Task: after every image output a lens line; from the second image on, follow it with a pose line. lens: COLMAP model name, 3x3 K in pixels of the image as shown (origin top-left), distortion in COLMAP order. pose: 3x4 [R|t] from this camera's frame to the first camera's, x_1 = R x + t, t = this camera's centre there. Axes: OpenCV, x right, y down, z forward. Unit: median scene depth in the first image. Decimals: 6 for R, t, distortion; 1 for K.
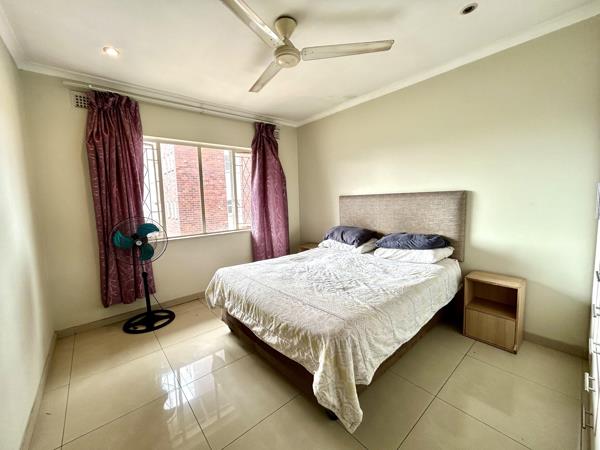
lens RADIAL K [[242.0, 0, 298.2], [0, 242.0, 224.1], [0, 0, 1]] dist [-0.000189, 0.000394]
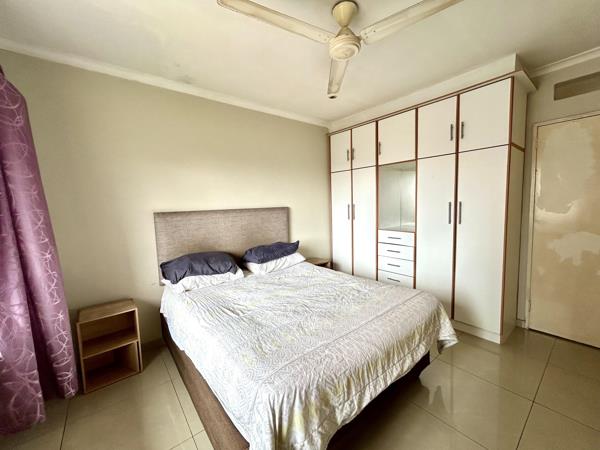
lens RADIAL K [[242.0, 0, 298.2], [0, 242.0, 224.1], [0, 0, 1]] dist [-0.000189, 0.000394]
pose [[0.037659, -0.047570, 0.998158, -0.575089], [0.135823, 0.989840, 0.042049, -0.075308], [-0.990017, 0.133989, 0.043738, 0.736942]]
